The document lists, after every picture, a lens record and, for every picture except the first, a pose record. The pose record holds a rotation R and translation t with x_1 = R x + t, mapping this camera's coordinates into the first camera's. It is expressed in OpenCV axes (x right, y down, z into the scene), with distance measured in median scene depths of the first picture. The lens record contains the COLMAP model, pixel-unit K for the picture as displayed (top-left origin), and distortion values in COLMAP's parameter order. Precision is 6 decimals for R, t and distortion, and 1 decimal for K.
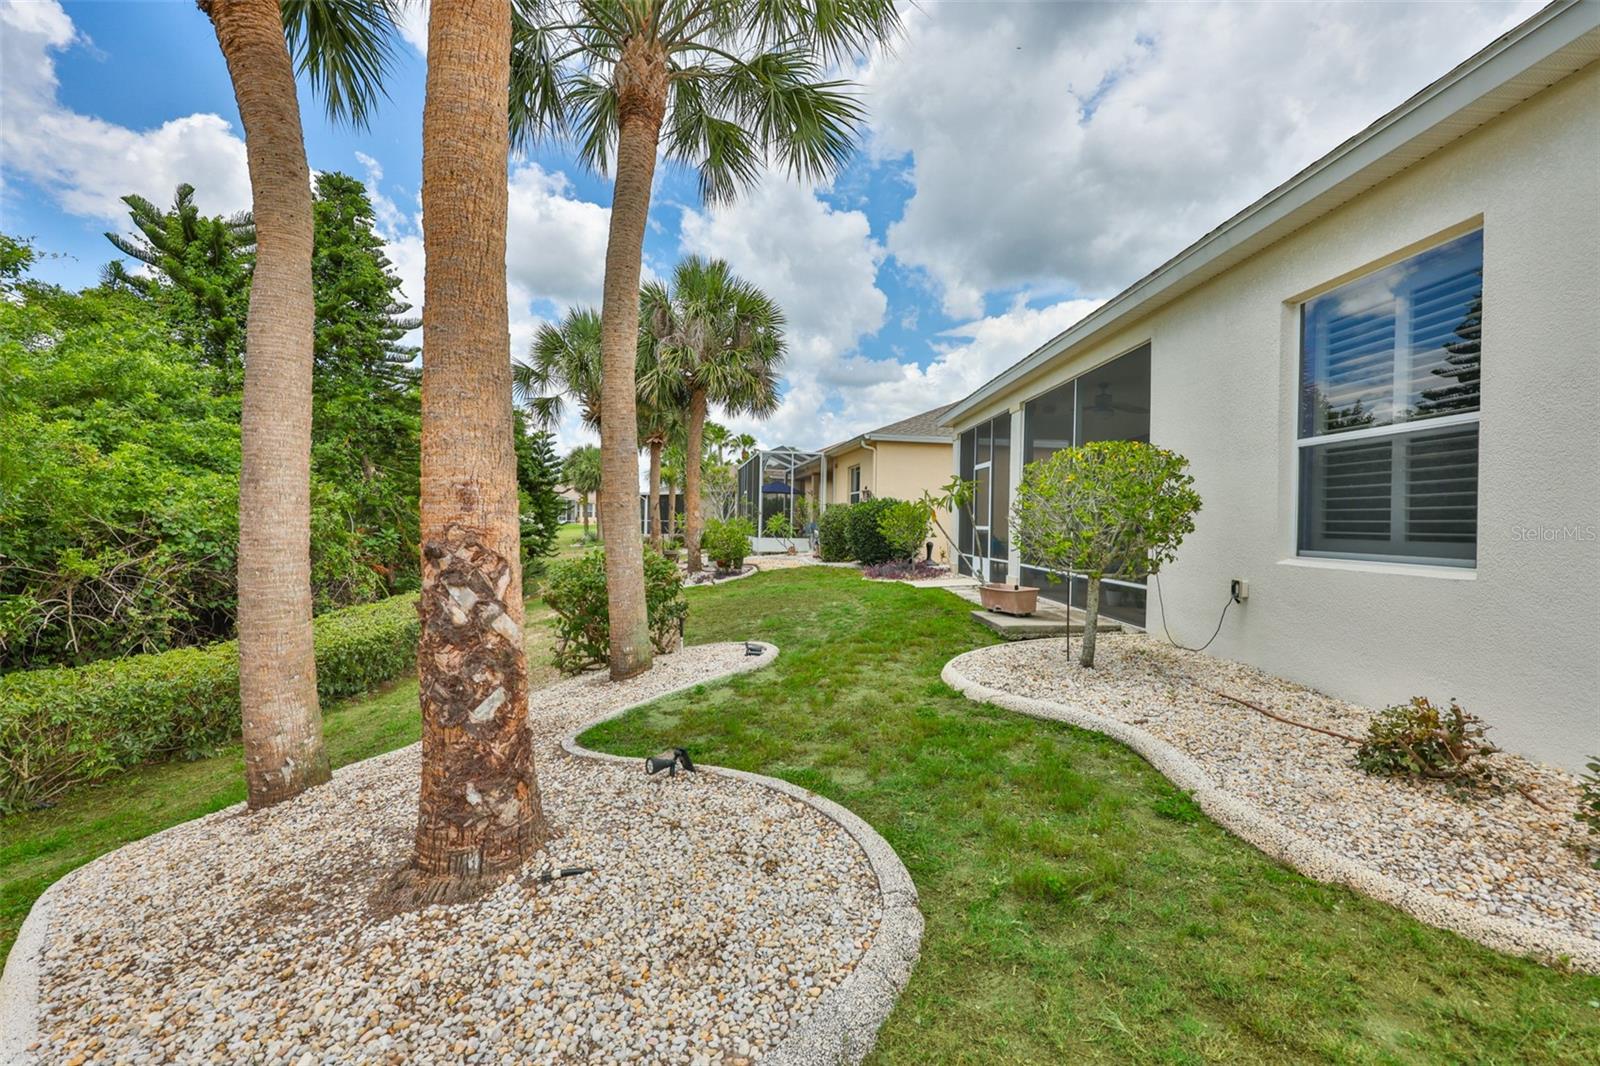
lens RADIAL K [[688.8, 0, 803.1], [0, 688.8, 540.3], [0, 0, 1]] dist [-0.001588, 0.000098]
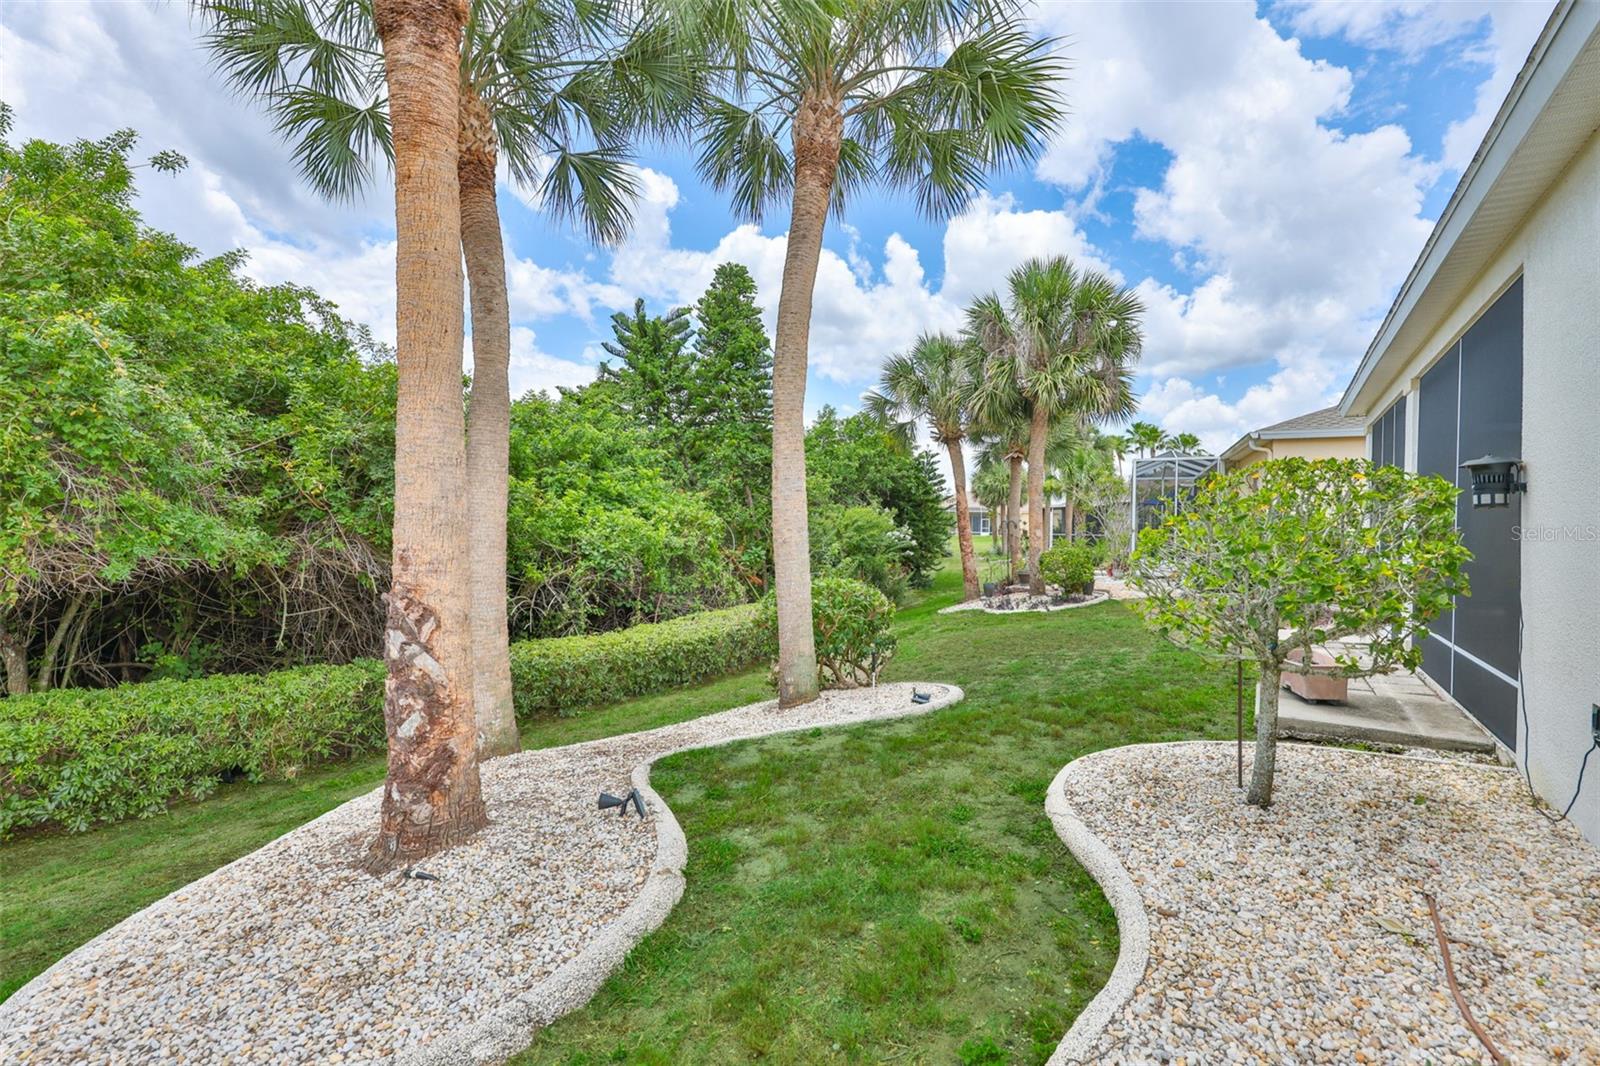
lens RADIAL K [[685.6, 0, 795.7], [0, 685.6, 537.0], [0, 0, 1]] dist [-0.002675, -0.000211]
pose [[0.798670, 0.005900, -0.601740, 0.262296], [-0.016716, 0.999784, -0.012384, -0.030969], [0.601537, 0.019949, 0.798596, 0.124070]]
